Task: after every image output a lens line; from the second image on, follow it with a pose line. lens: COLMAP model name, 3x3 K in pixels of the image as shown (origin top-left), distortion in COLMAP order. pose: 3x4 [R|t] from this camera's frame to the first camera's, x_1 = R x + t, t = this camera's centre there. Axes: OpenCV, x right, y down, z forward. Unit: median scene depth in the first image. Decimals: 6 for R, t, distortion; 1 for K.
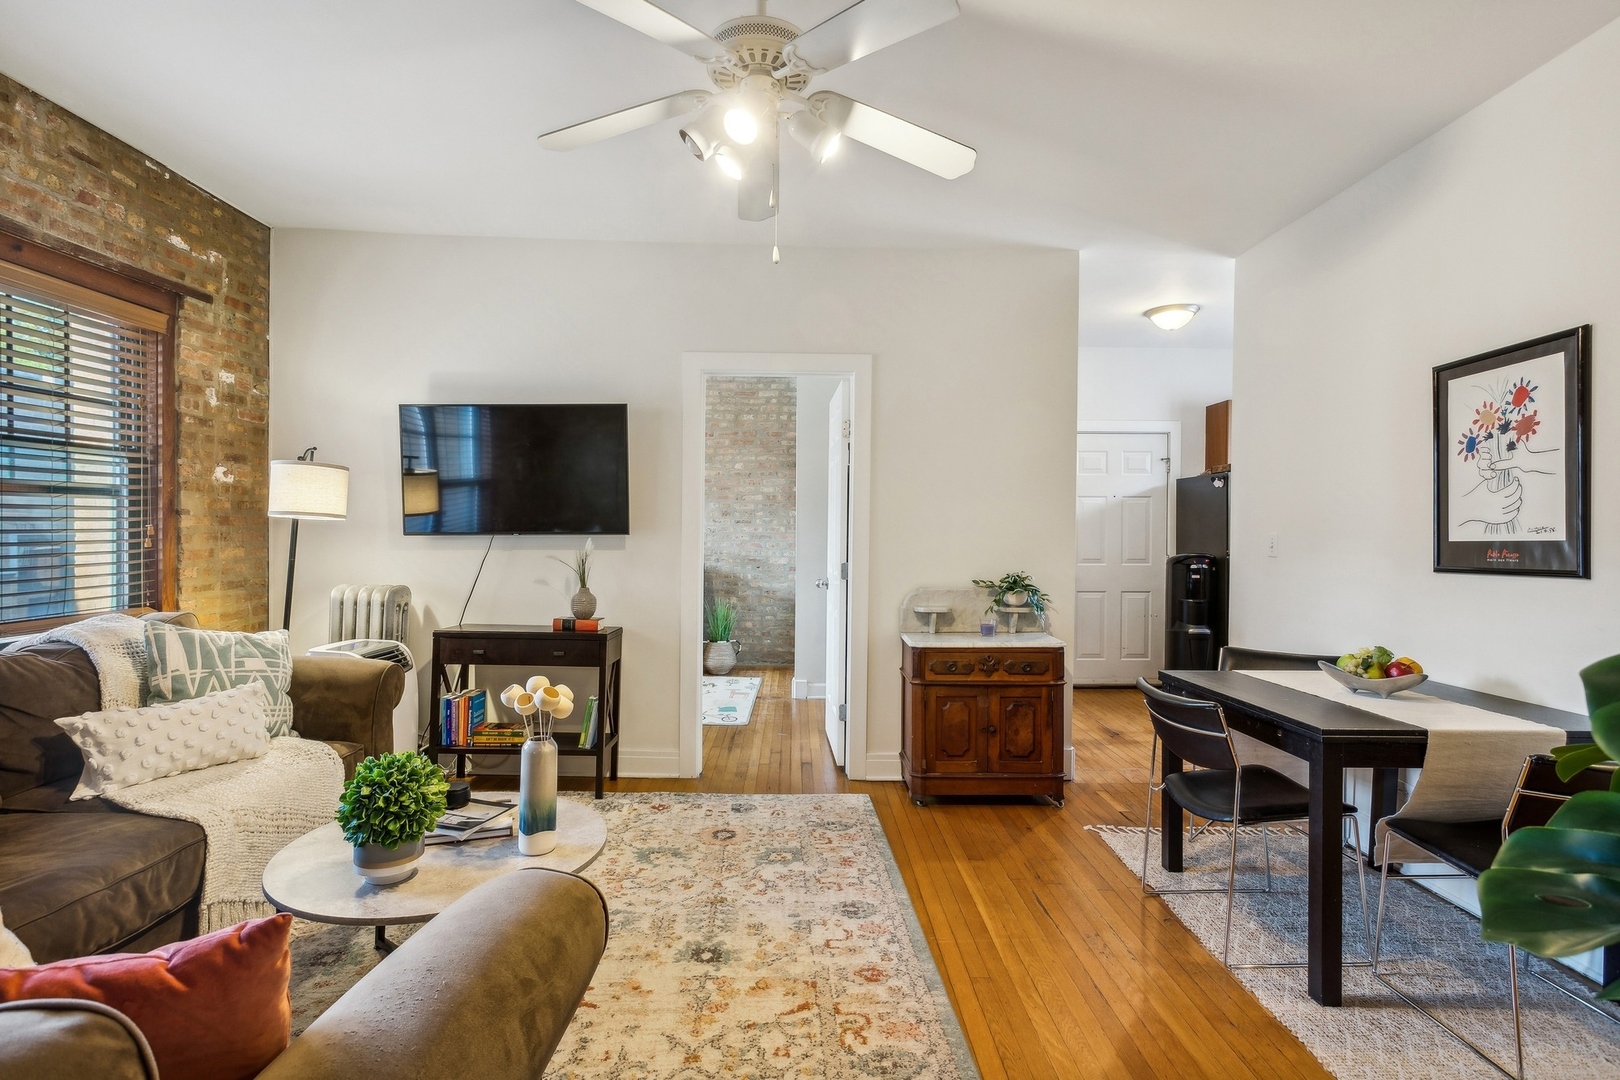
lens RADIAL K [[769.1, 0, 806.6], [0, 769.1, 525.8], [0, 0, 1]] dist [0.000869, 0.000361]
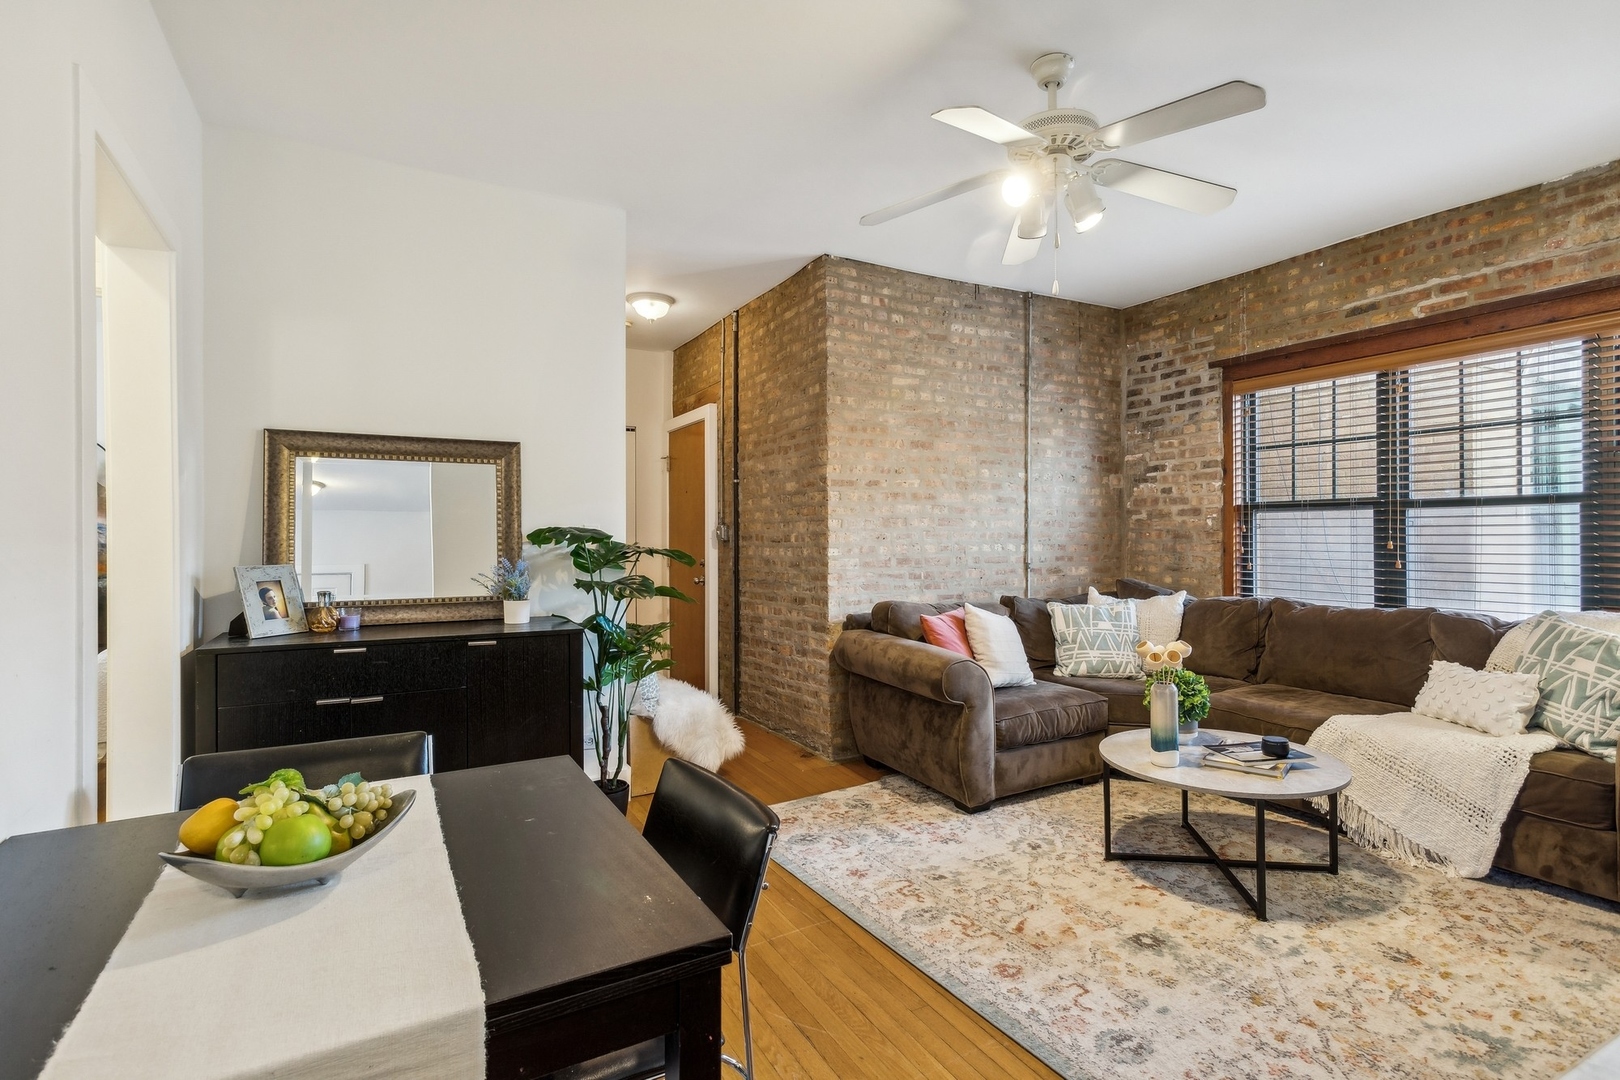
lens RADIAL K [[780.7, 0, 812.5], [0, 780.7, 533.6], [0, 0, 1]] dist [0.002841, 0.000734]
pose [[-0.875990, -0.003806, -0.482315, 0.780049], [0.001732, 0.999938, -0.011036, 0.025429], [0.482327, -0.010502, -0.875929, 1.731532]]
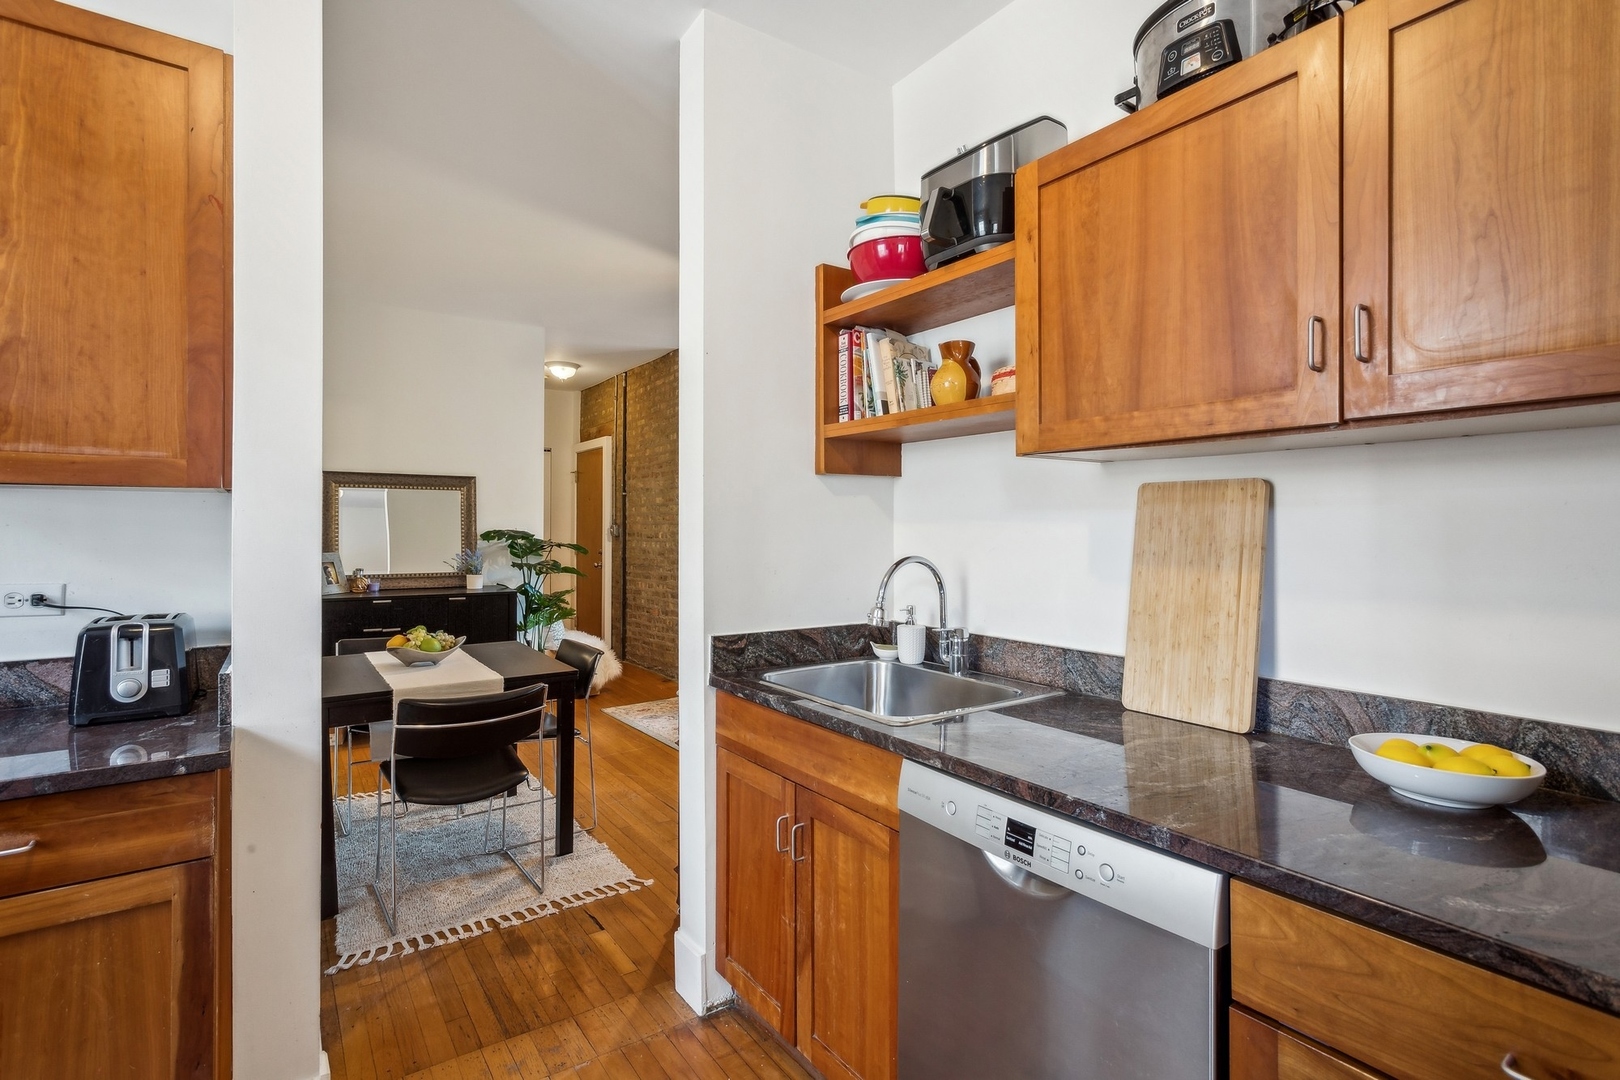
lens RADIAL K [[769.1, 0, 806.6], [0, 769.1, 525.8], [0, 0, 1]] dist [0.000869, 0.000361]
pose [[-0.825137, -0.008687, -0.564866, 1.056250], [-0.005532, 0.999958, -0.007297, -0.005754], [0.564905, -0.002896, -0.825151, 2.715622]]
